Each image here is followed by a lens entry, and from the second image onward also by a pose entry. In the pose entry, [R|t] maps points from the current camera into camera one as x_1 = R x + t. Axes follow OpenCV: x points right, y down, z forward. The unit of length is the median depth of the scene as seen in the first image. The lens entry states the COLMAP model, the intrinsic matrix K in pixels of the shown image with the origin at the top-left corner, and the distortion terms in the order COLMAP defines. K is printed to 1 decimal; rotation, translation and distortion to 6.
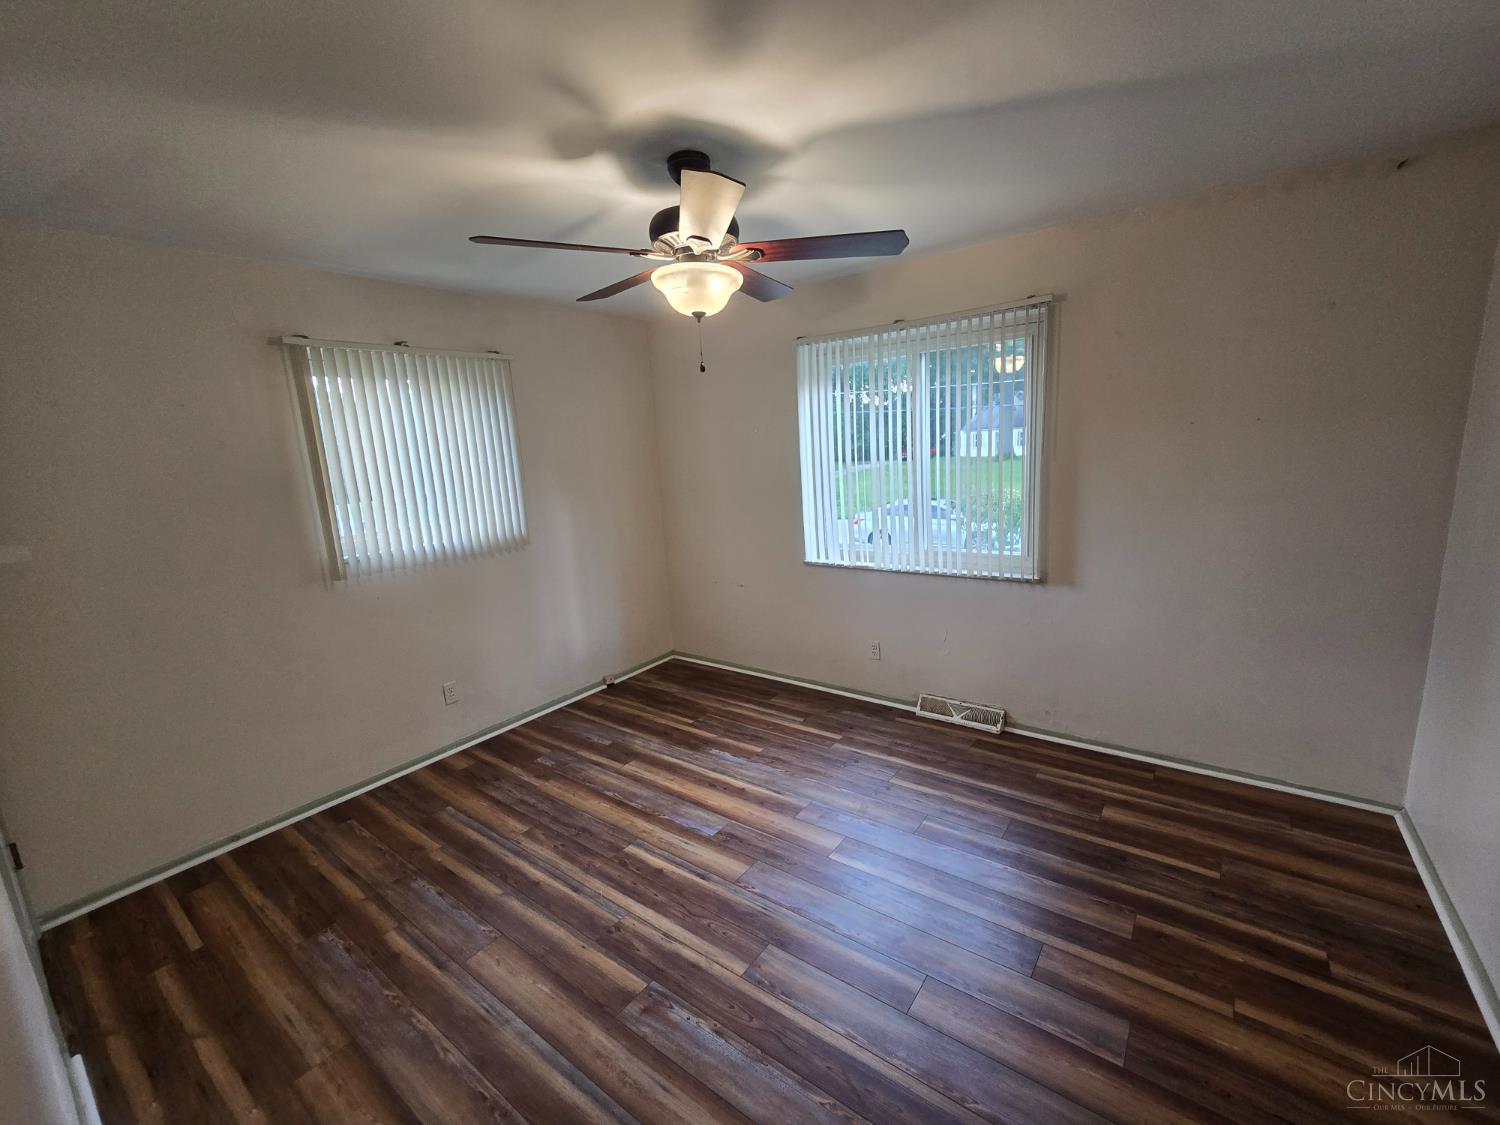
lens RADIAL K [[603.1, 0, 753.1], [0, 603.1, 563.6], [0, 0, 1]] dist [0.001411, 0.000318]
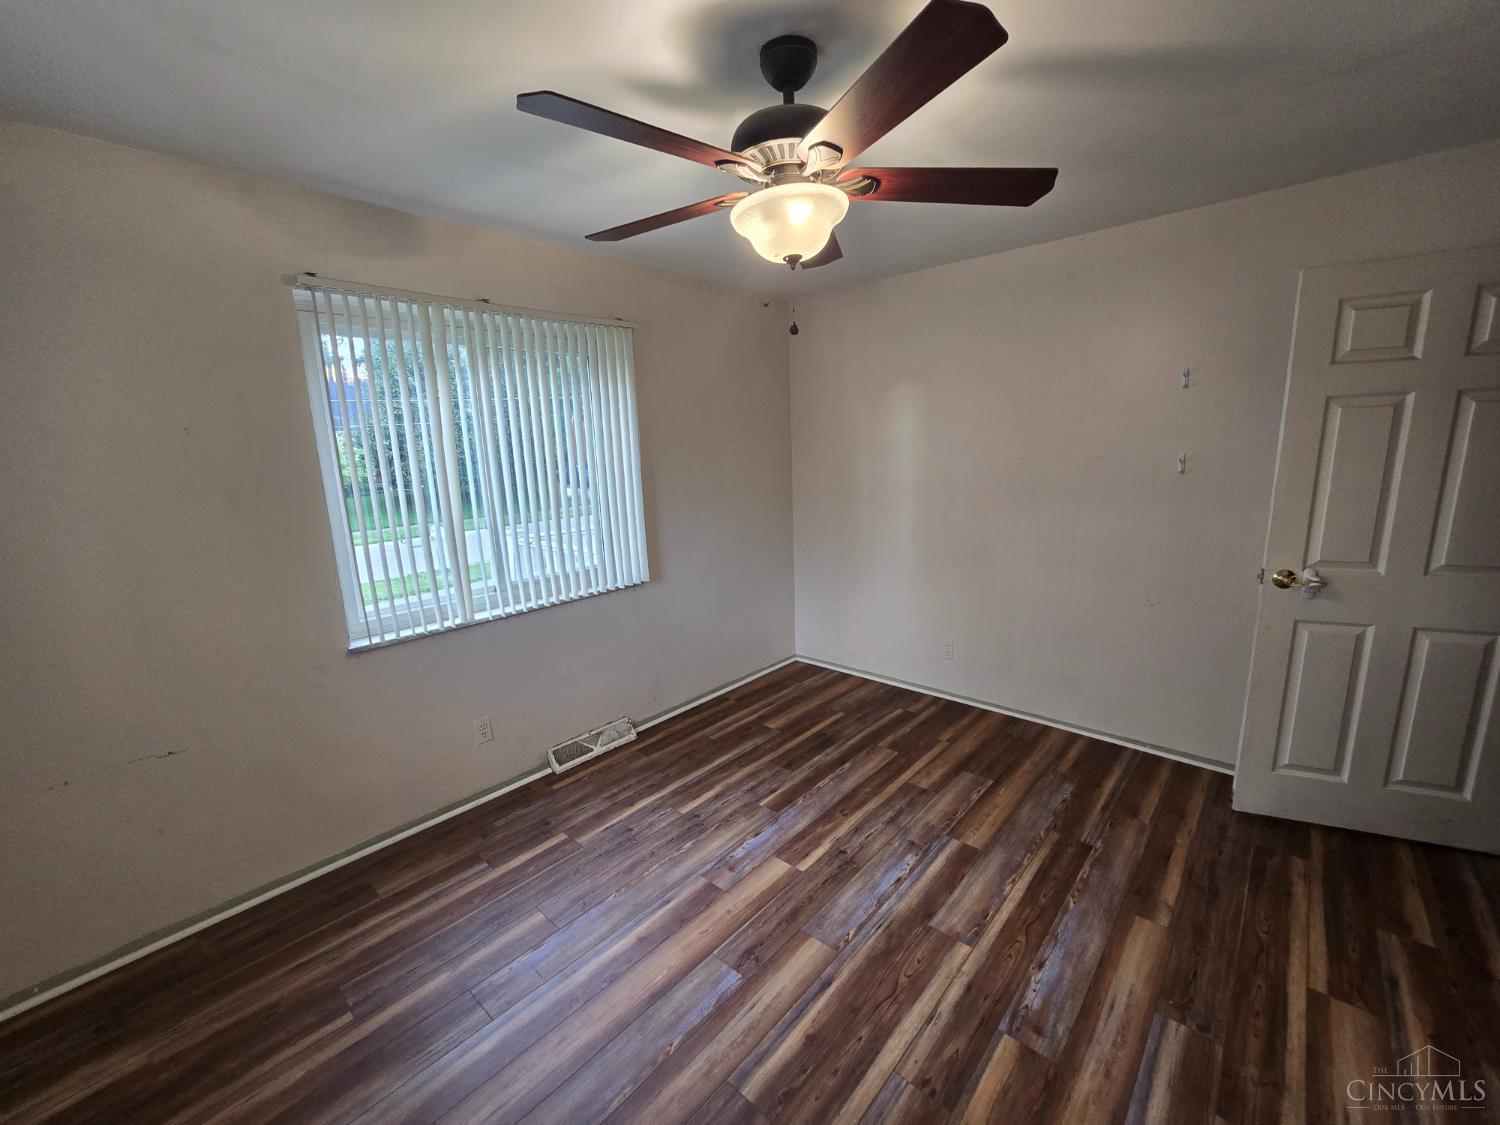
lens RADIAL K [[603.1, 0, 763.3], [0, 603.1, 562.2], [0, 0, 1]] dist [0.001411, 0.000318]
pose [[0.107895, -0.142369, 0.983916, -0.800756], [0.218299, 0.968932, 0.116262, -0.119594], [-0.969899, 0.202243, 0.135621, 0.885601]]
